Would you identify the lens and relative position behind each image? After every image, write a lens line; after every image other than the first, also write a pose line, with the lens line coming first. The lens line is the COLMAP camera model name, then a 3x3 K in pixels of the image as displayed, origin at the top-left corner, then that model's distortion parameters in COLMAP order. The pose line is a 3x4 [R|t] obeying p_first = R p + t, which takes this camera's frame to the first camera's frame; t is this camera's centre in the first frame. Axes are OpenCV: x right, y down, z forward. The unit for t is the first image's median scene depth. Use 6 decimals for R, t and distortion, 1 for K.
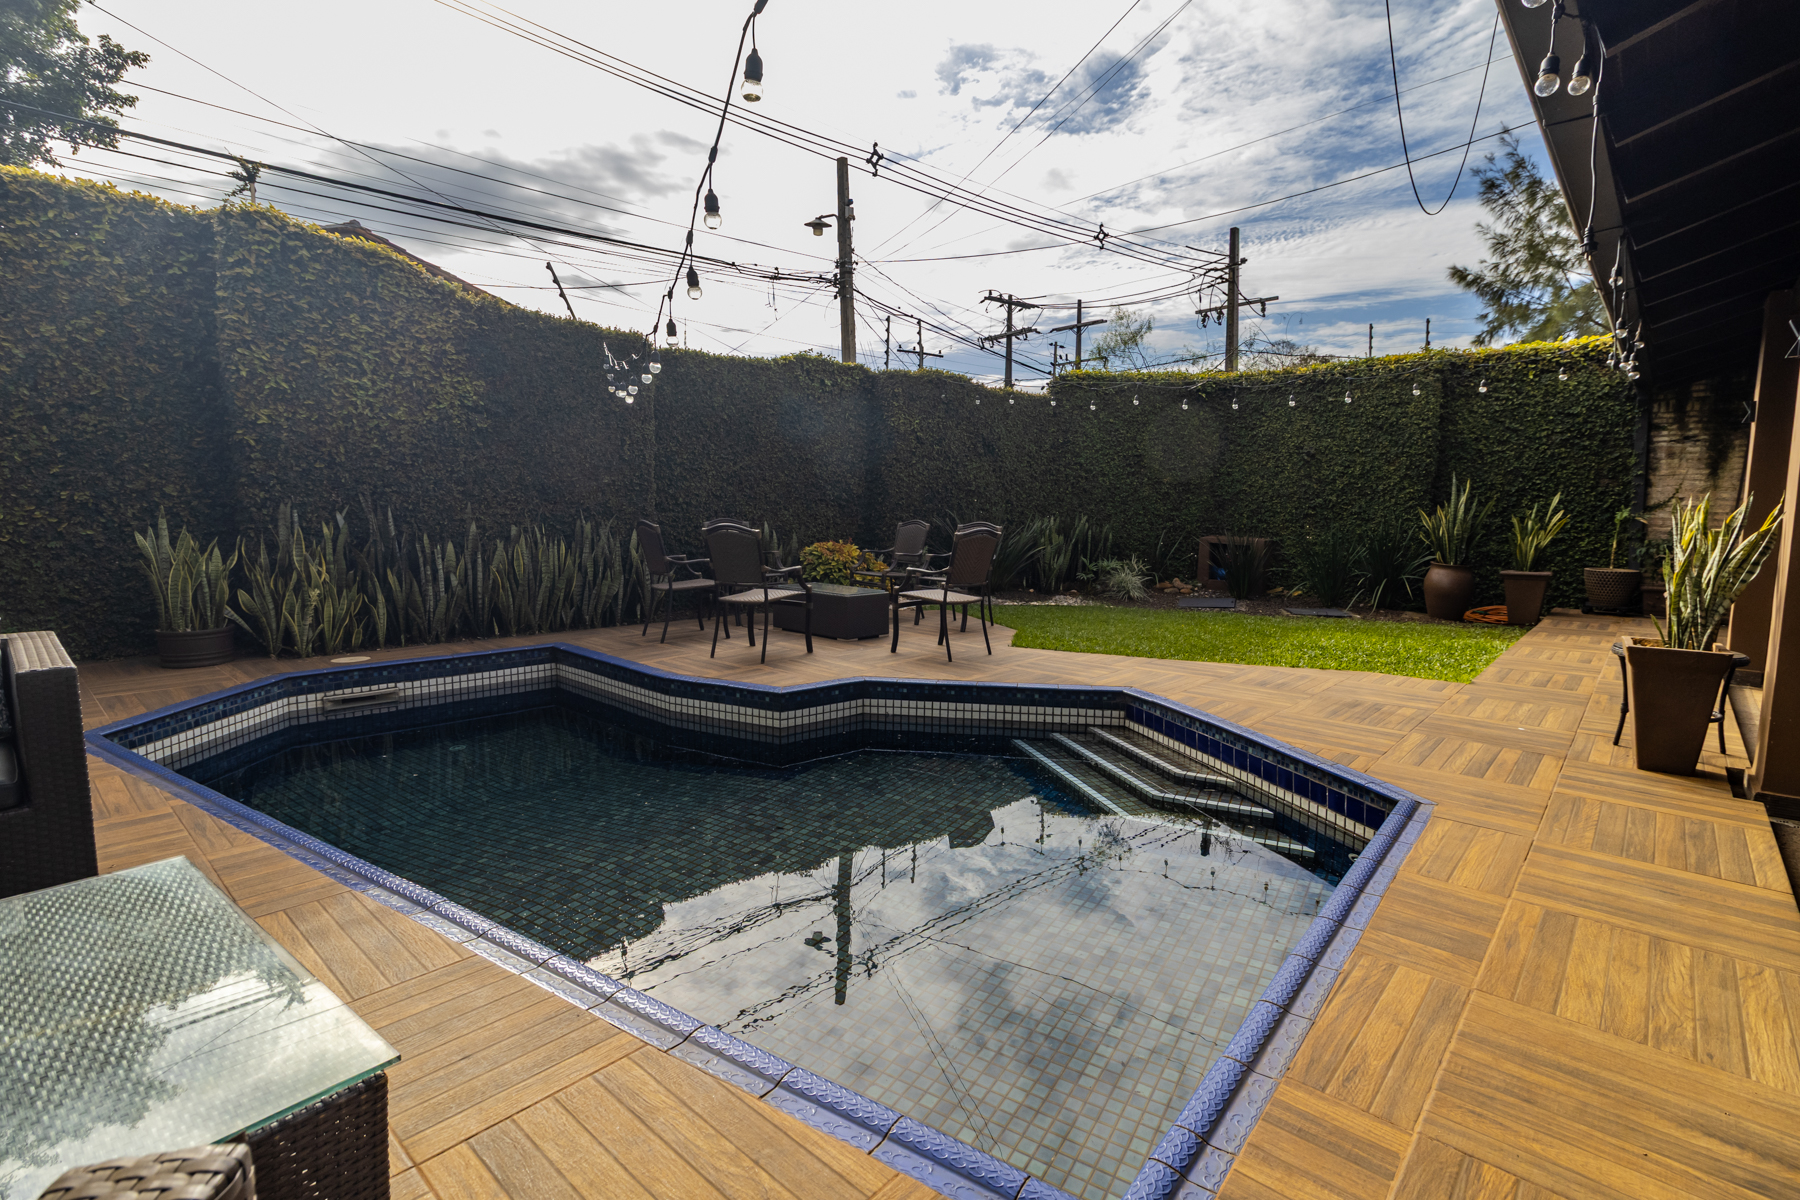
lens RADIAL K [[848.1, 0, 900.0], [0, 848.1, 600.0], [0, 0, 1]] dist [0.000090, -0.000008]
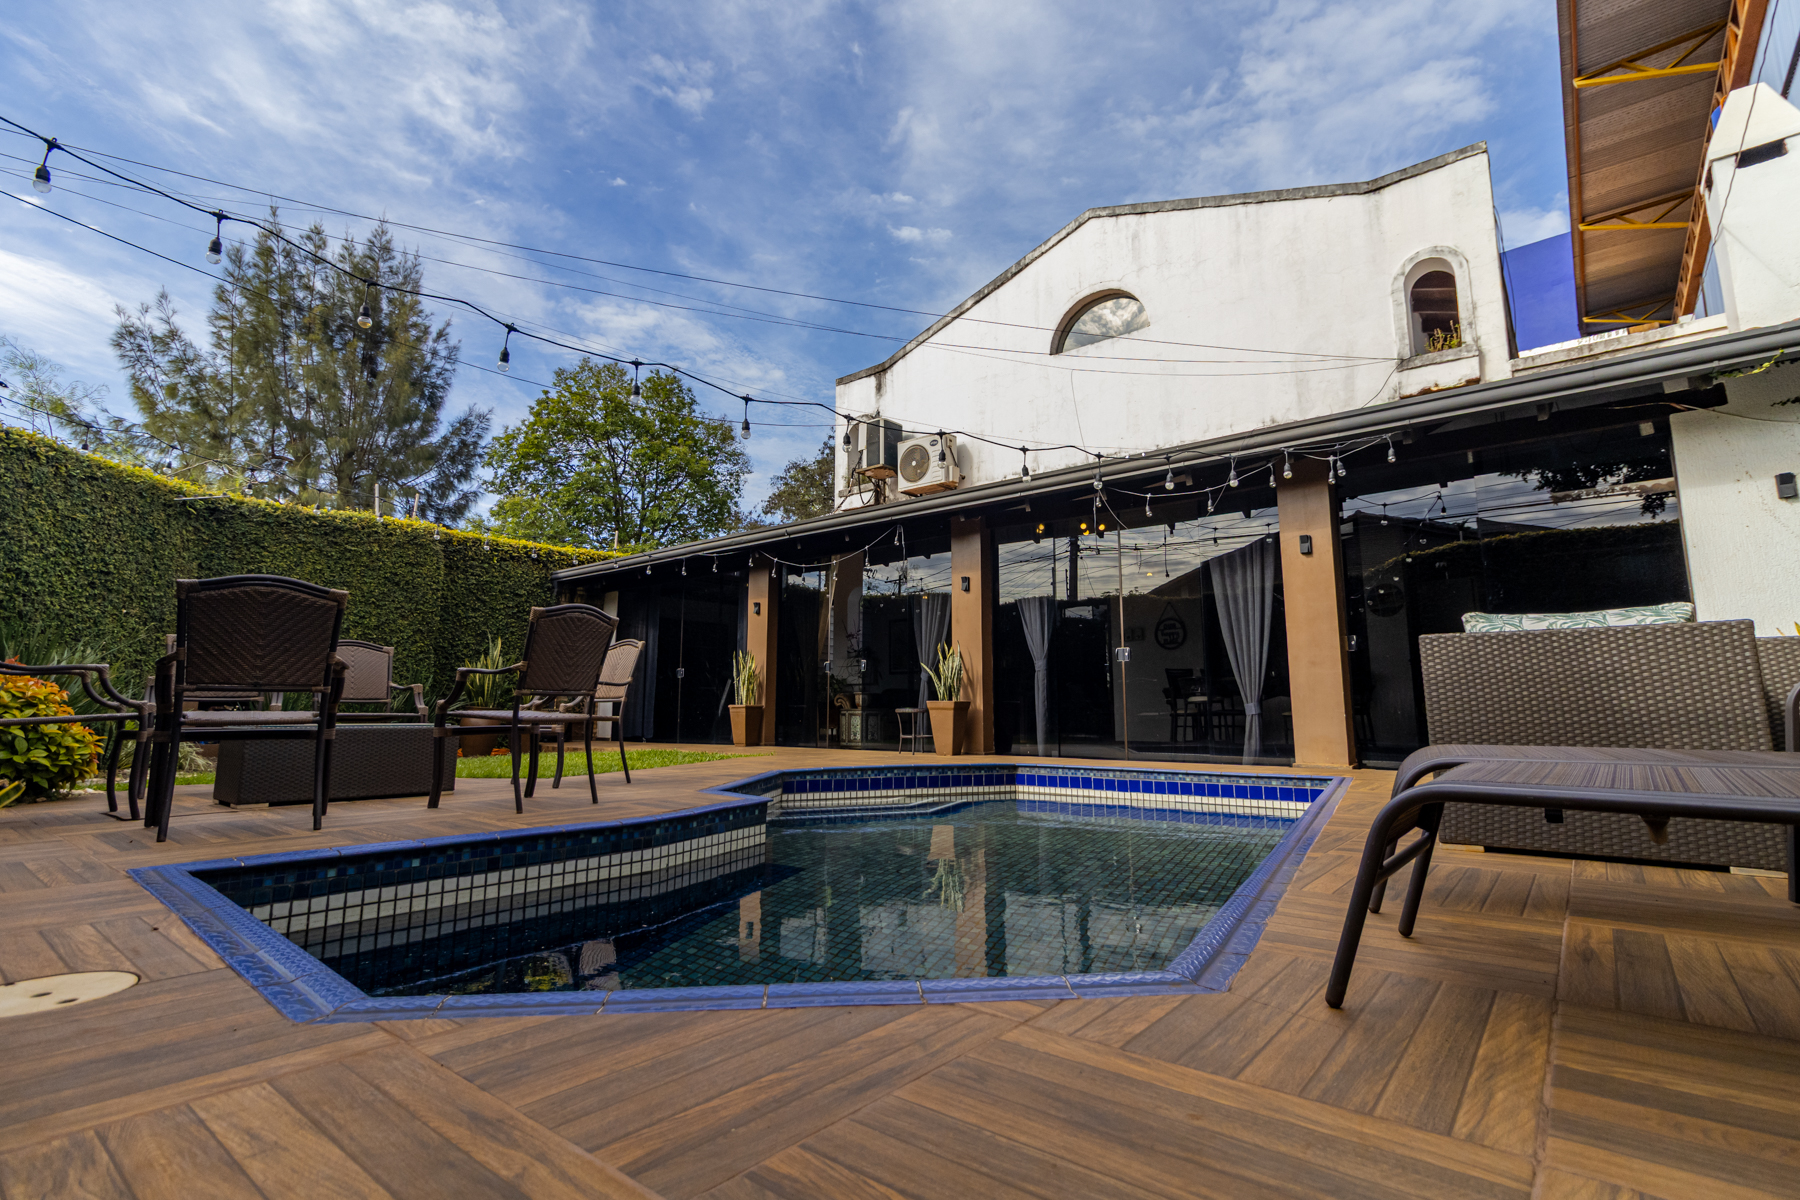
lens RADIAL K [[873.8, 0, 900.0], [0, 873.8, 600.0], [0, 0, 1]] dist [-0.000260, -0.000054]
pose [[-0.031183, 0.121966, 0.992044, -0.538149], [0.112078, 0.986694, -0.117785, 0.015359], [-0.993210, 0.107514, -0.044437, 0.437425]]
